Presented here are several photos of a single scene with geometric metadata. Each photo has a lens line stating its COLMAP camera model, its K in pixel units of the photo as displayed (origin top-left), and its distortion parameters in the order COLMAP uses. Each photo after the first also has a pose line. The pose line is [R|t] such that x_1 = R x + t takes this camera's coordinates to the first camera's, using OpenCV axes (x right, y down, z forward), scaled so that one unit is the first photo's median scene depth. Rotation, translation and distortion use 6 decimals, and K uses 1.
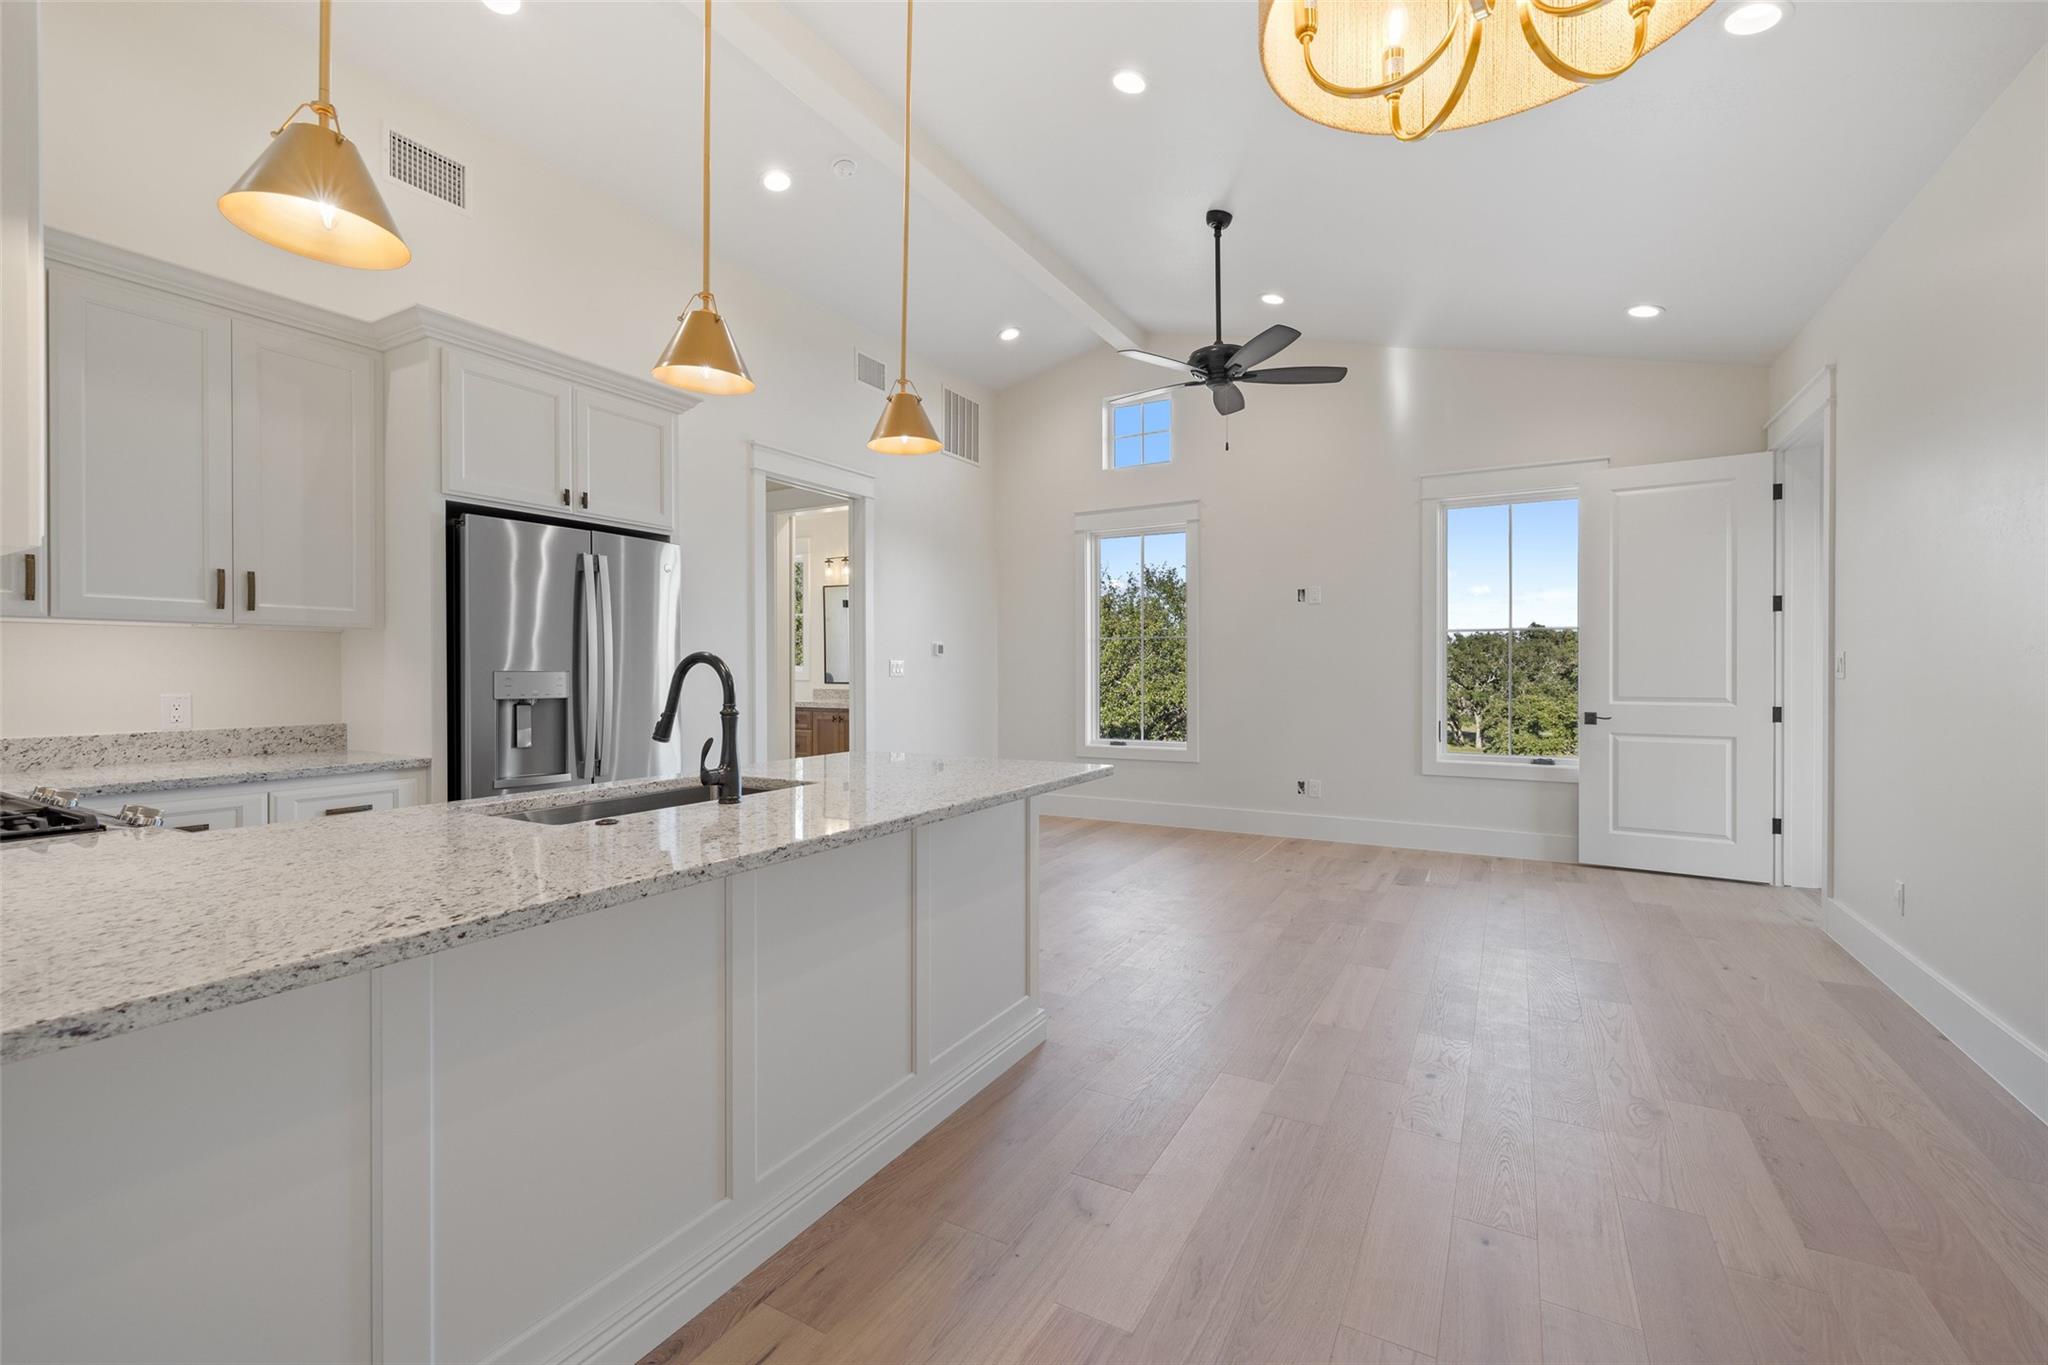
lens RADIAL K [[862.3, 0, 1025.1], [0, 862.3, 672.5], [0, 0, 1]] dist [-0.000717, 0.000096]
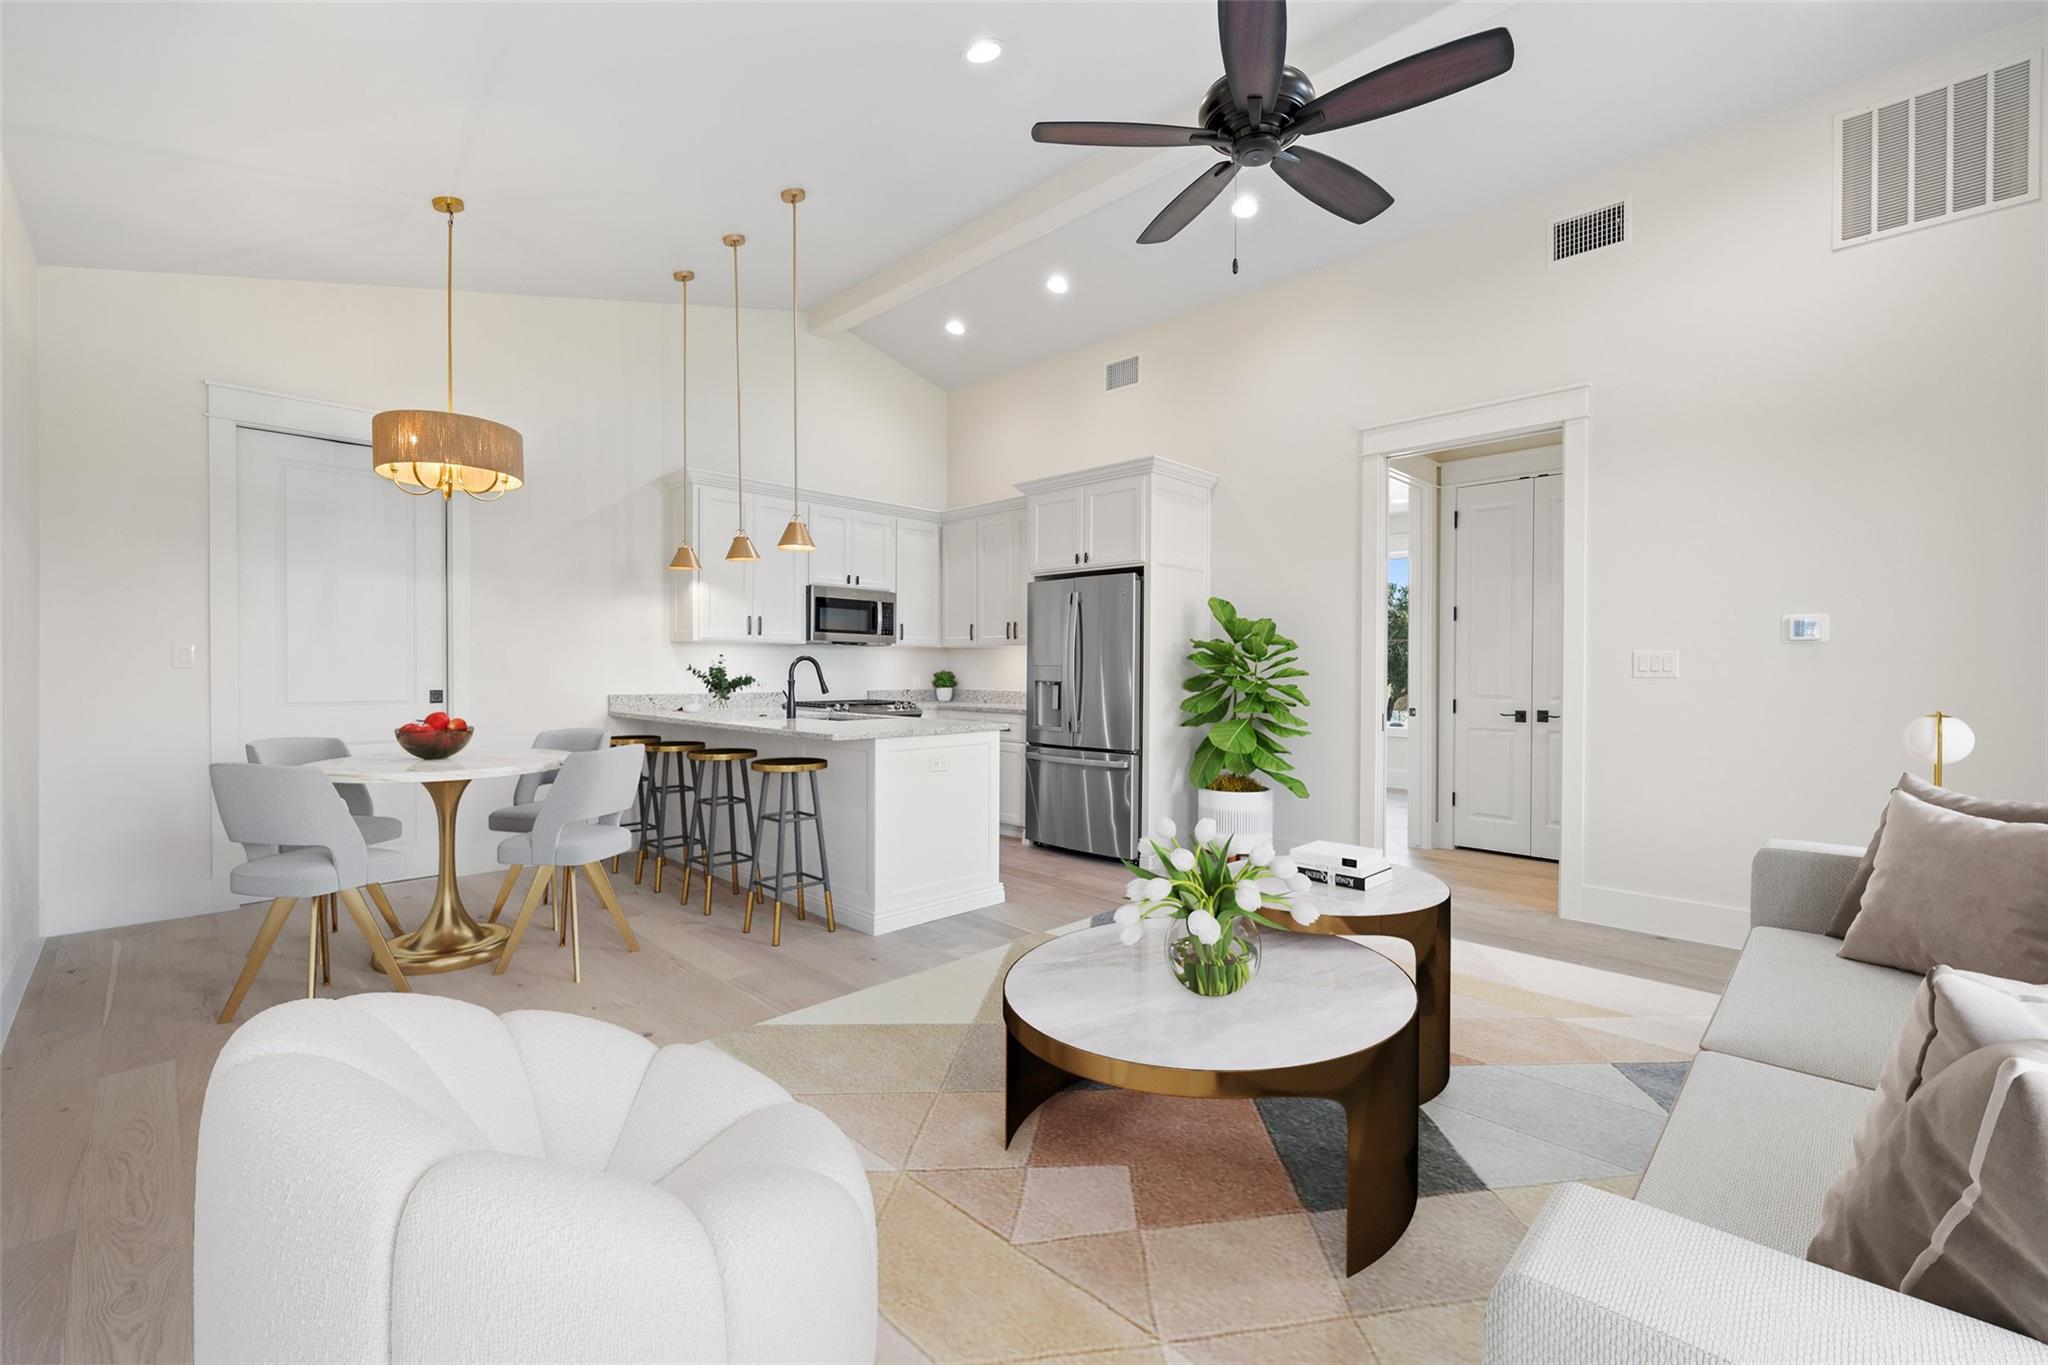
lens RADIAL K [[862.3, 0, 1025.1], [0, 862.3, 672.5], [0, 0, 1]] dist [-0.000717, 0.000096]
pose [[-0.256725, 0.005211, -0.966471, 1.047702], [-0.004407, 0.999969, 0.006562, 0.003140], [0.966475, 0.005944, -0.256694, 1.281680]]
